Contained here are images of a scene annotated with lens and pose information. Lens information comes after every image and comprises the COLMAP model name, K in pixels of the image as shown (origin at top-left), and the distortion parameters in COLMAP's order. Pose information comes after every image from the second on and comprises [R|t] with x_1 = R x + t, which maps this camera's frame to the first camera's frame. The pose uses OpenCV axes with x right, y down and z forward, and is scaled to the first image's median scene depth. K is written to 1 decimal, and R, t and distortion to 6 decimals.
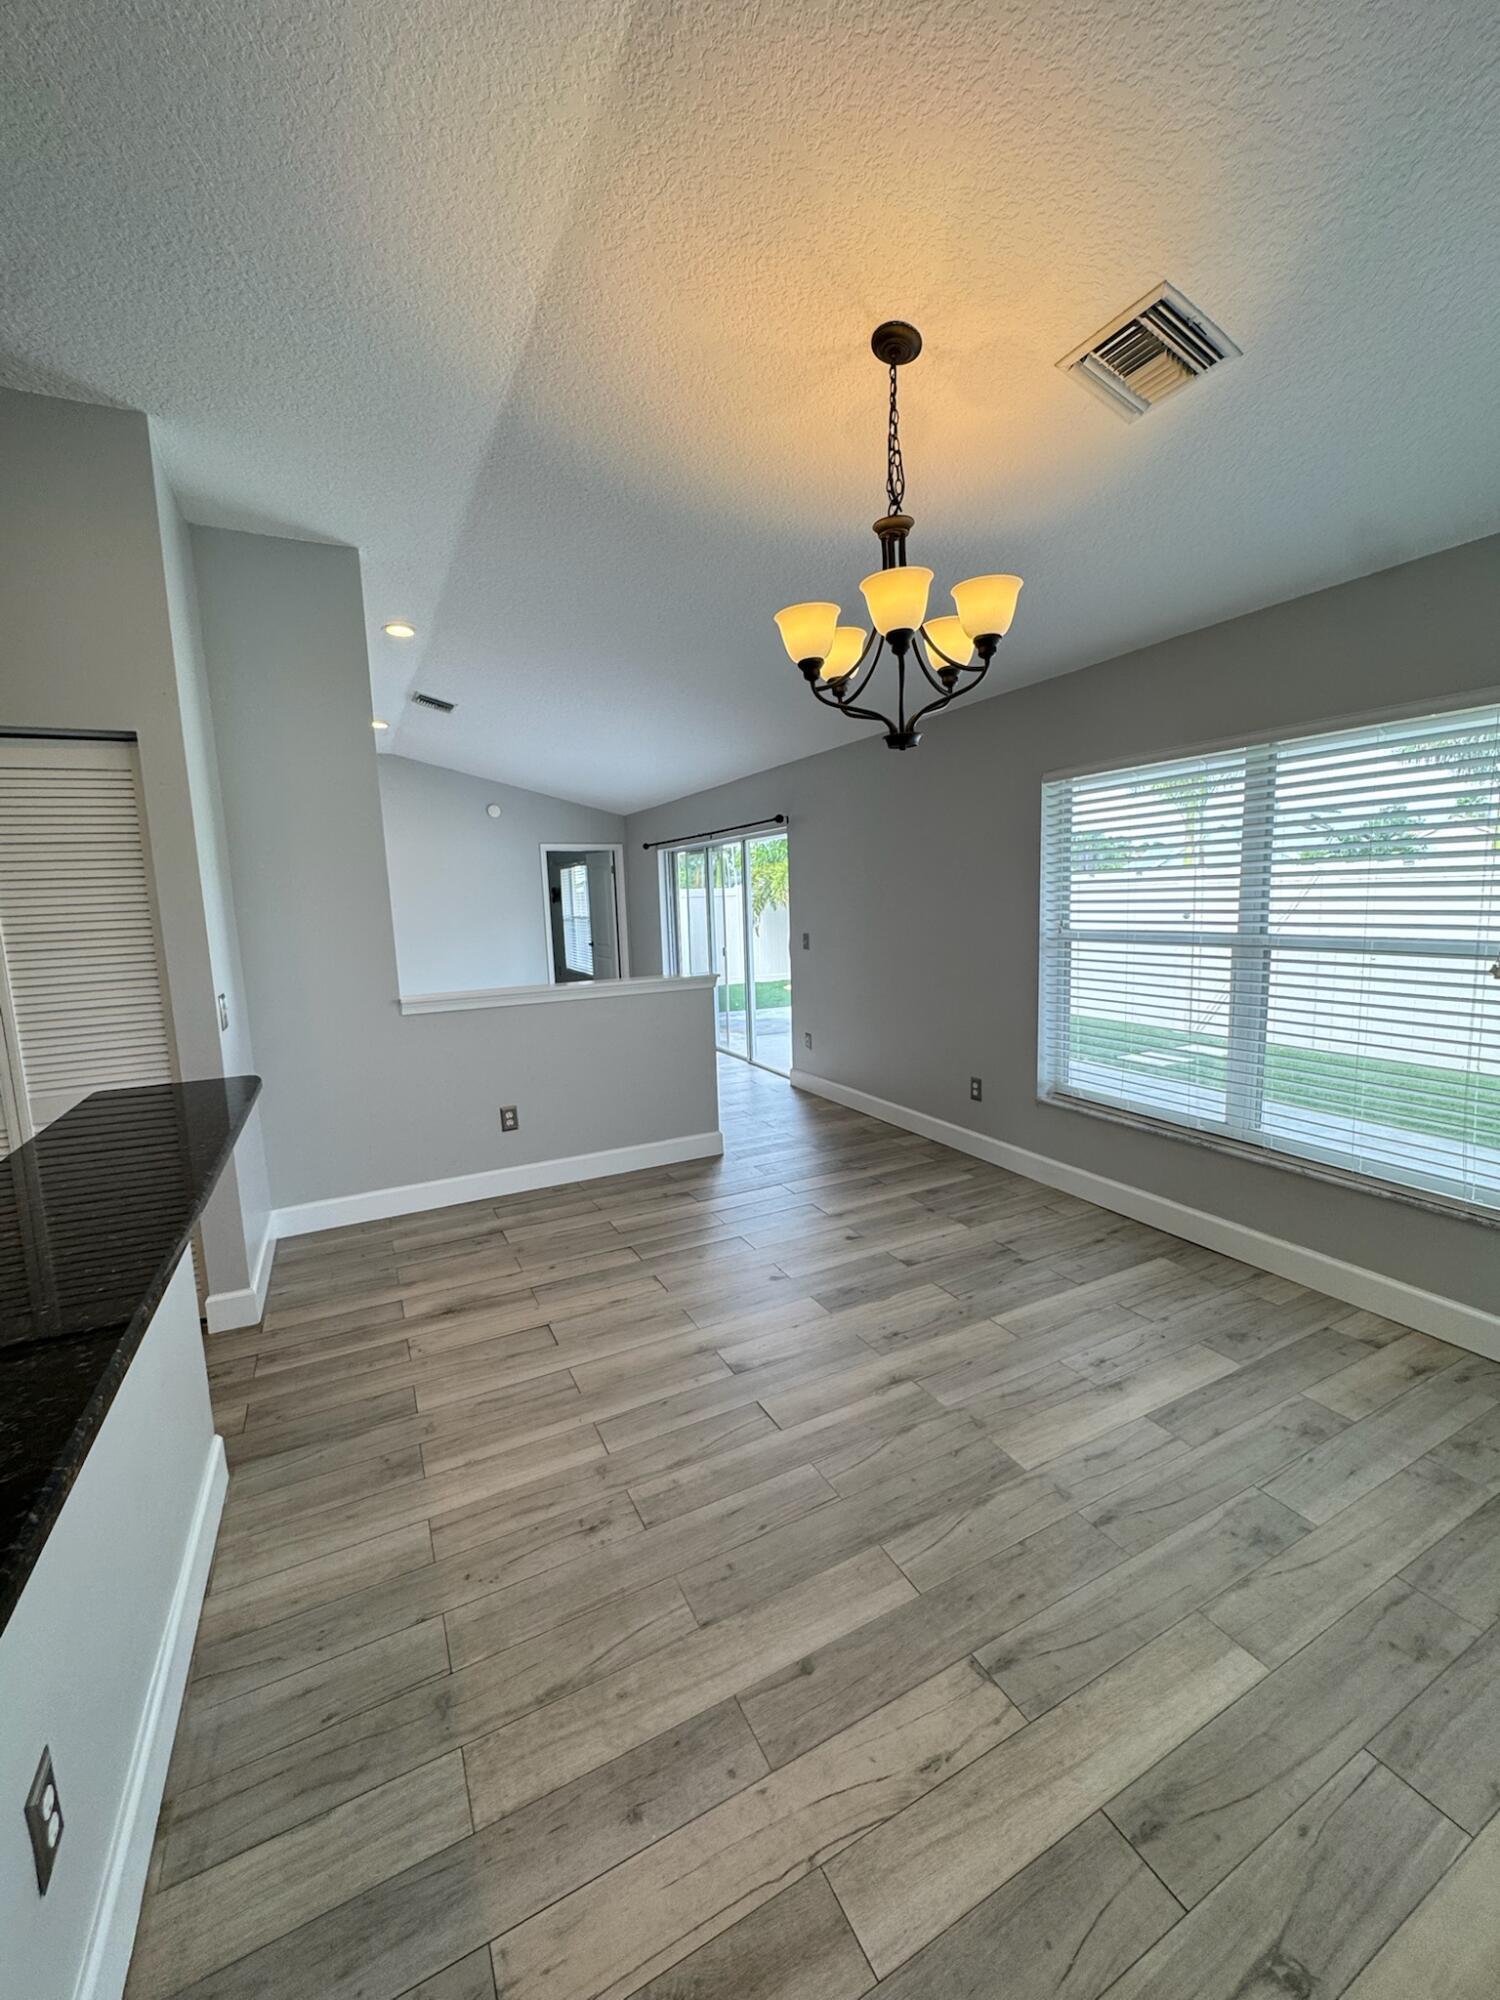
lens RADIAL K [[796.7, 0, 758.2], [0, 796.7, 1002.4], [0, 0, 1]] dist [-0.000561, 0.000433]
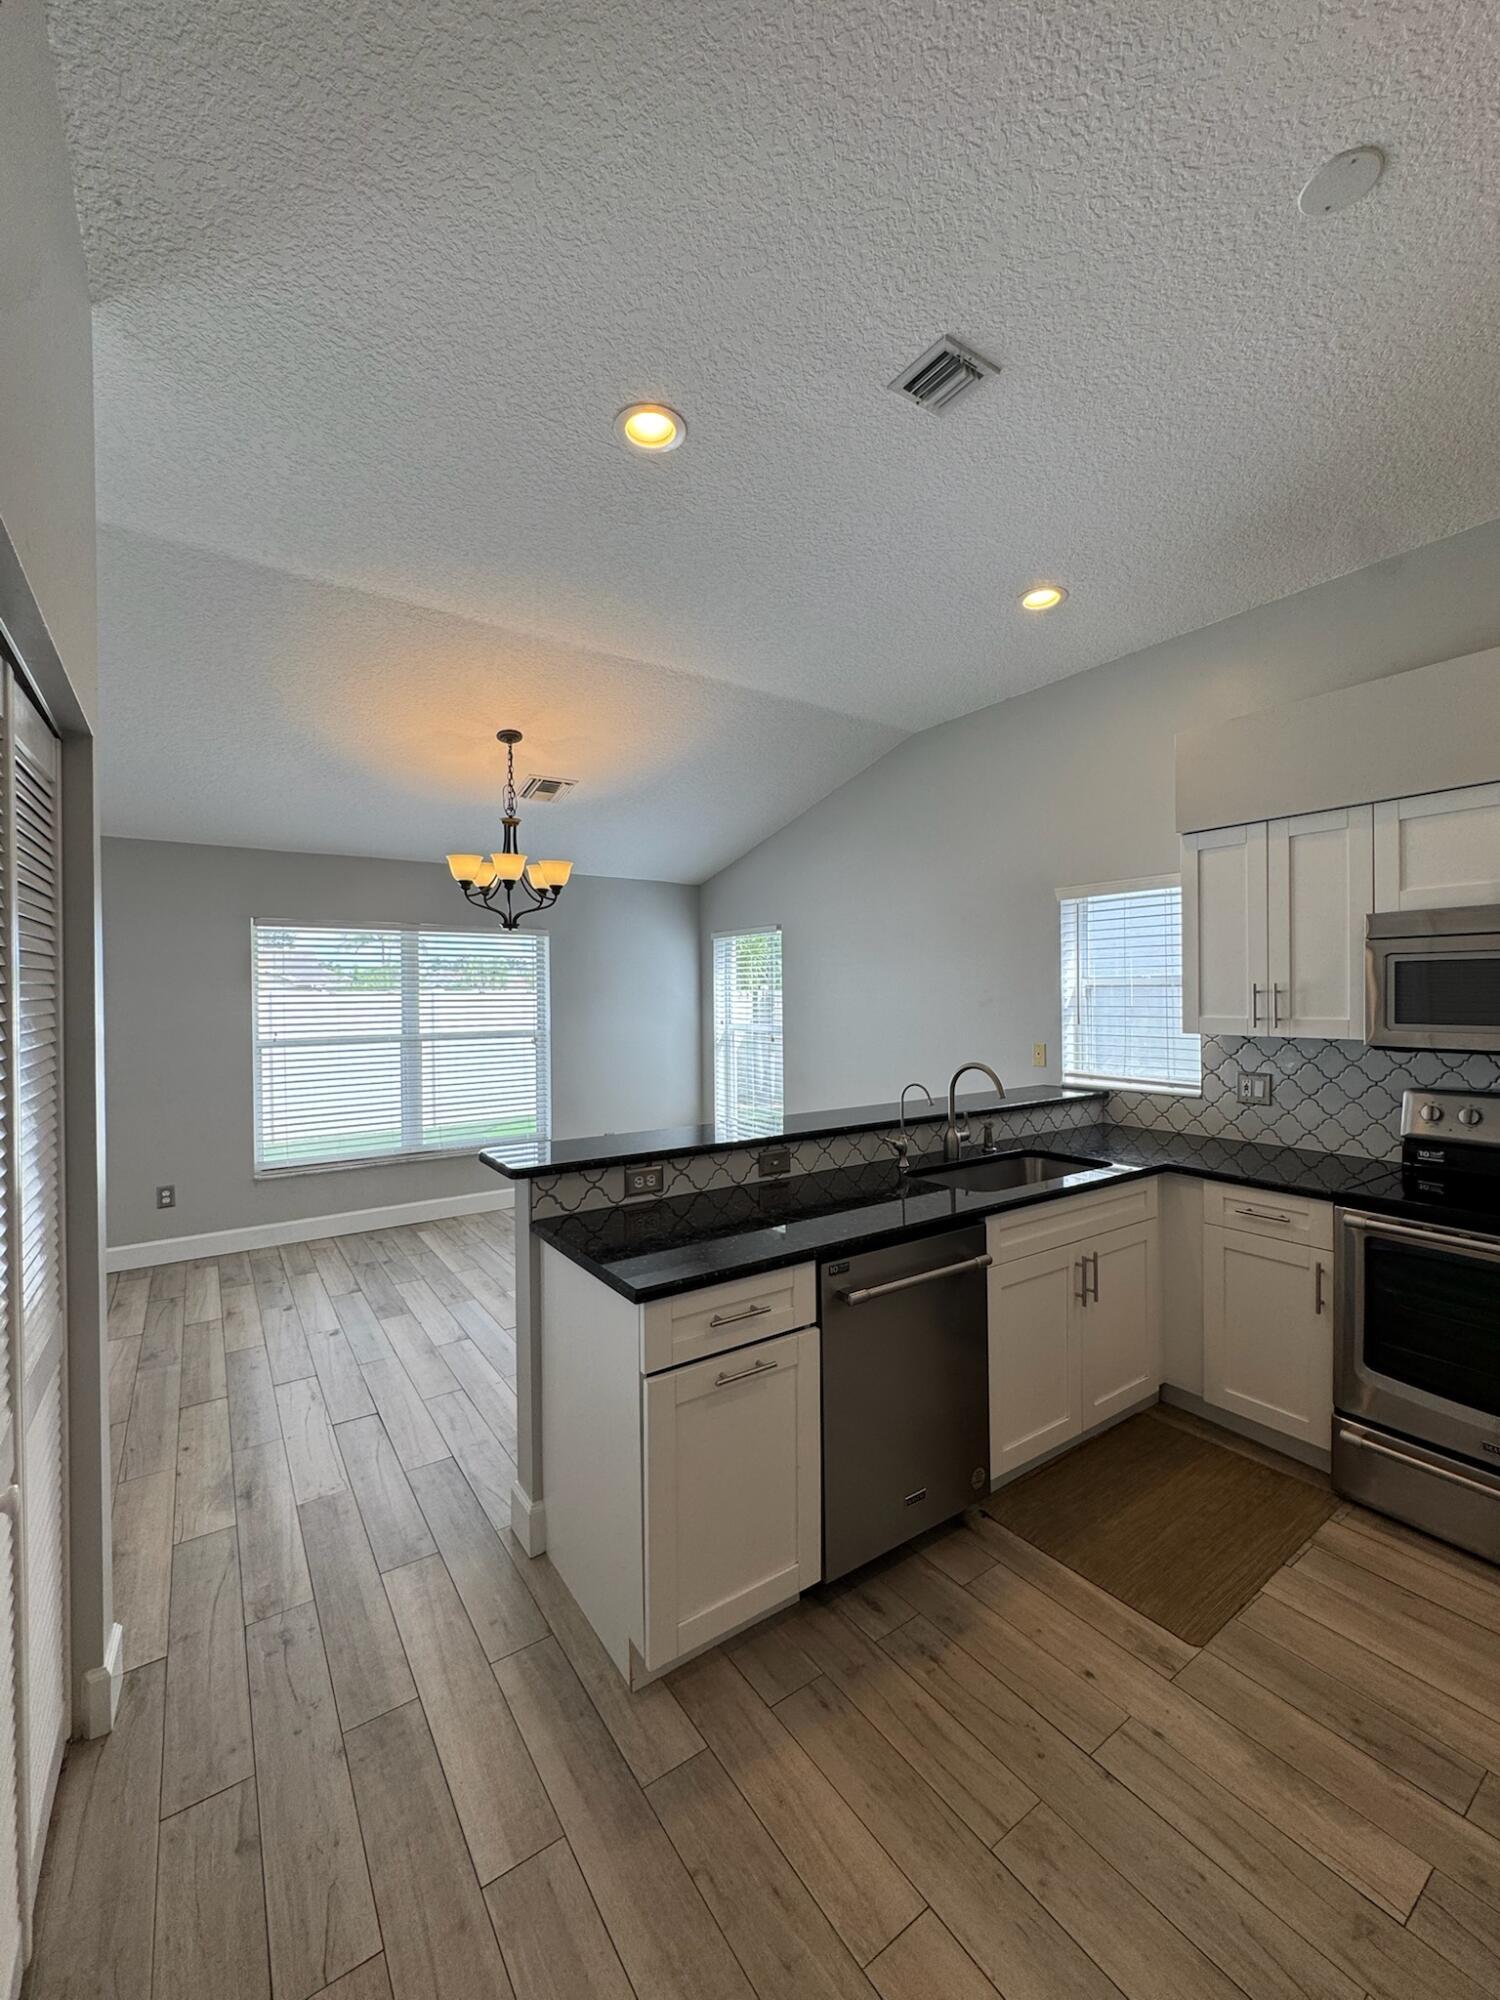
lens RADIAL K [[796.7, 0, 739.1], [0, 796.7, 988.7], [0, 0, 1]] dist [-0.000561, 0.000433]
pose [[-0.114540, 0.040230, 0.992604, -1.588520], [0.146997, 0.988867, -0.023116, -0.048976], [-0.982483, 0.143262, -0.119179, 0.636339]]
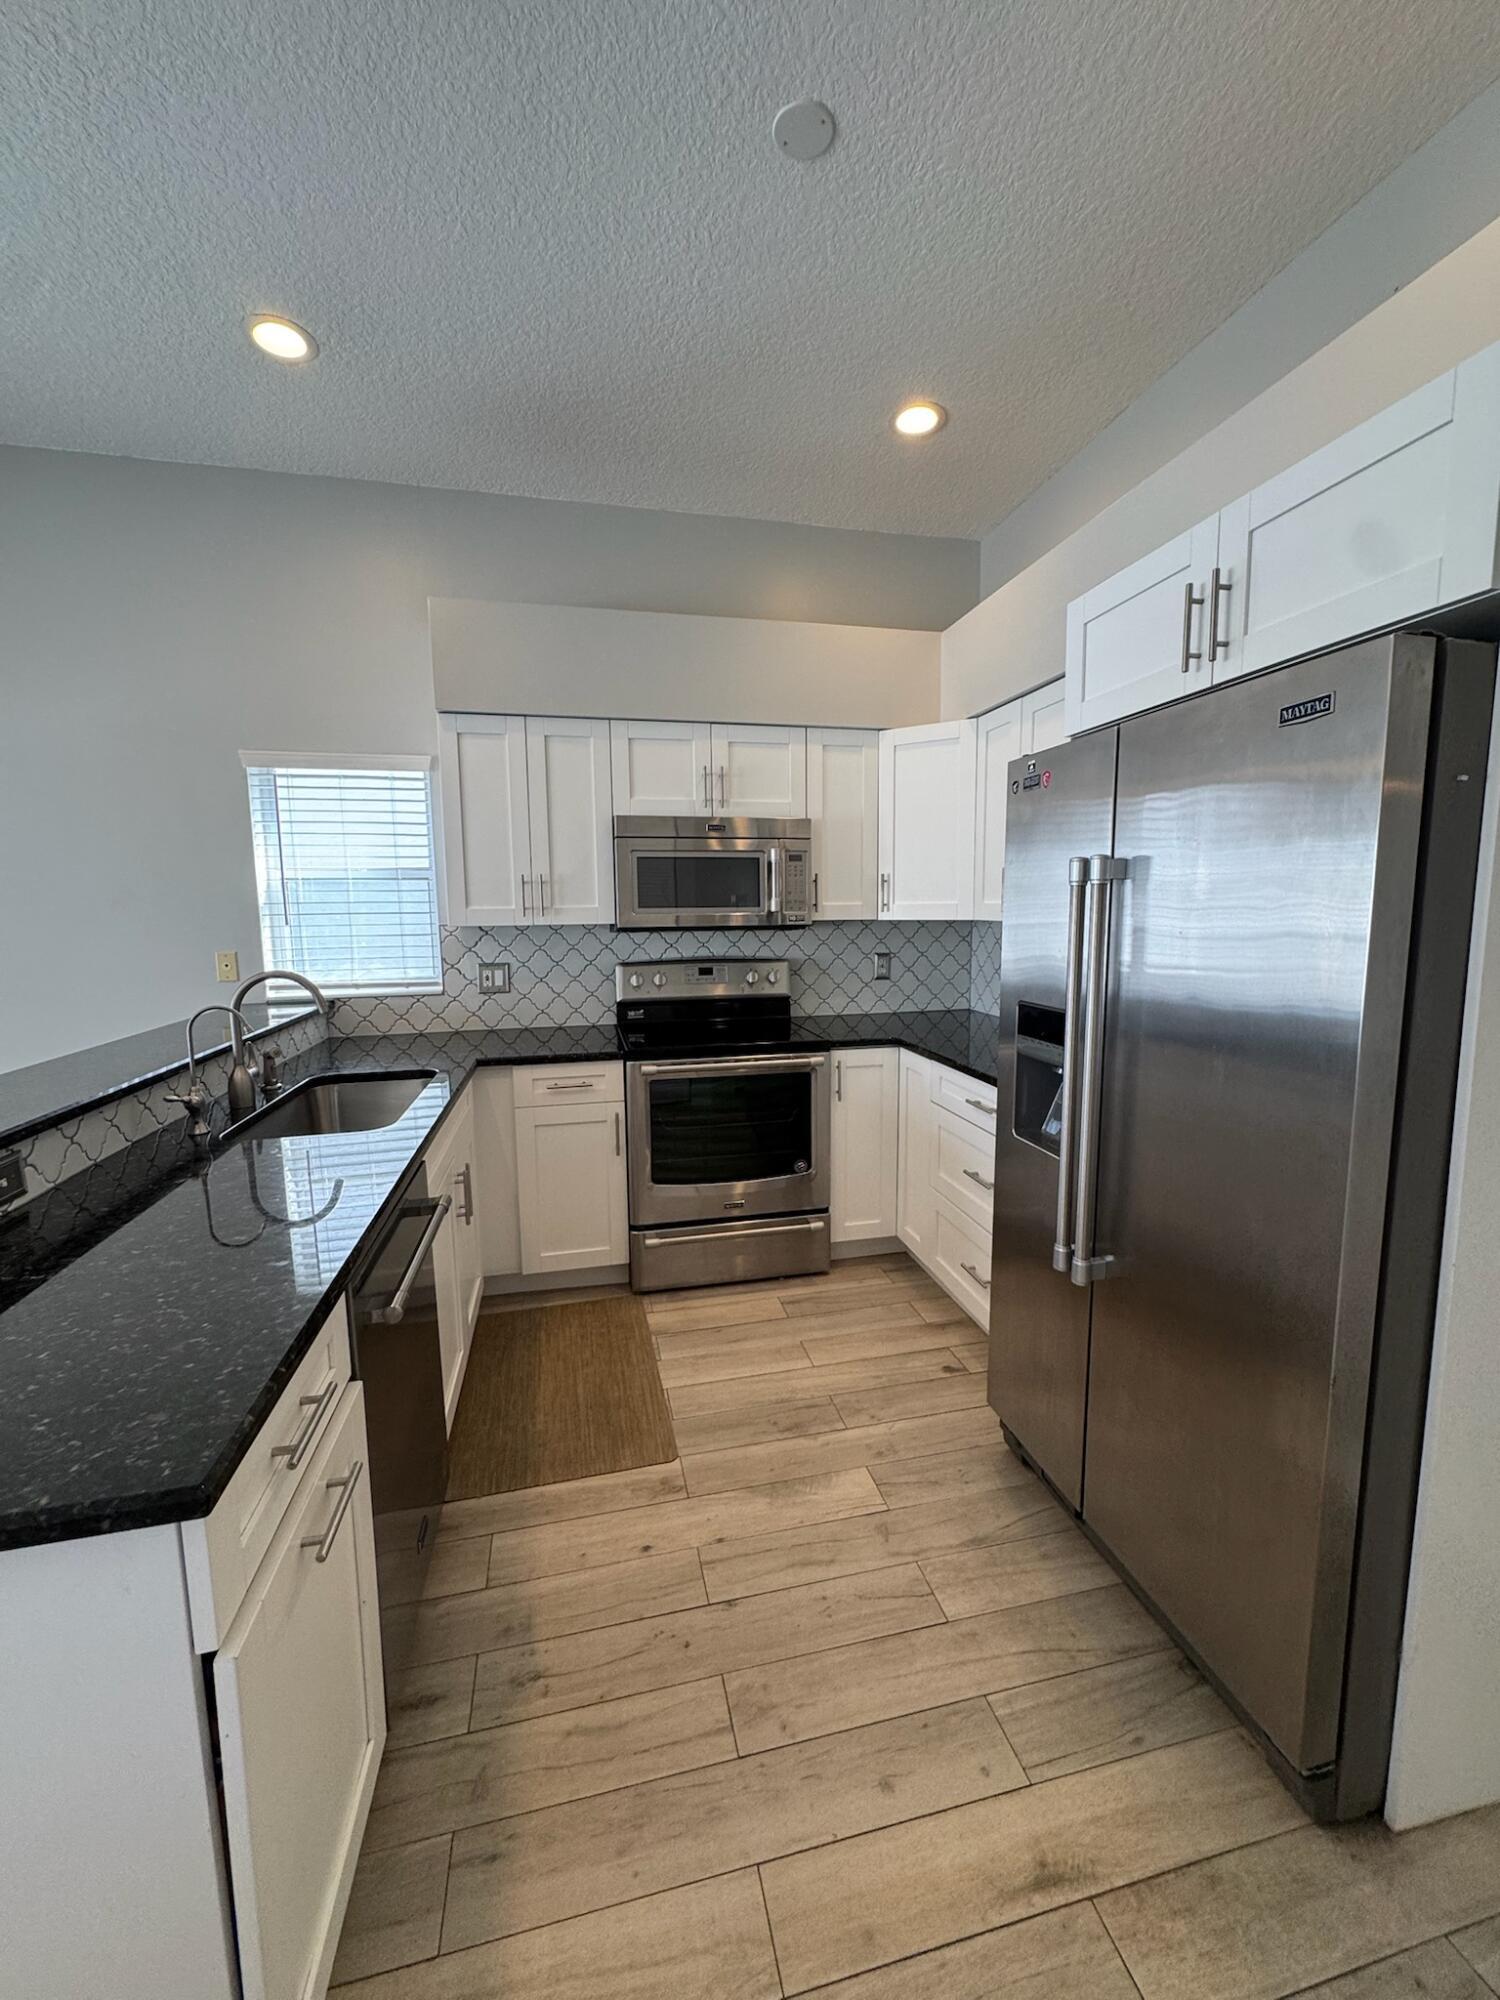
lens RADIAL K [[796.7, 0, 785.4], [0, 796.7, 990.8], [0, 0, 1]] dist [-0.000561, 0.000433]
pose [[-0.967357, 0.014555, 0.252998, -1.209685], [0.075643, 0.969421, 0.233454, -0.053729], [-0.241863, 0.244971, -0.938878, 0.843434]]
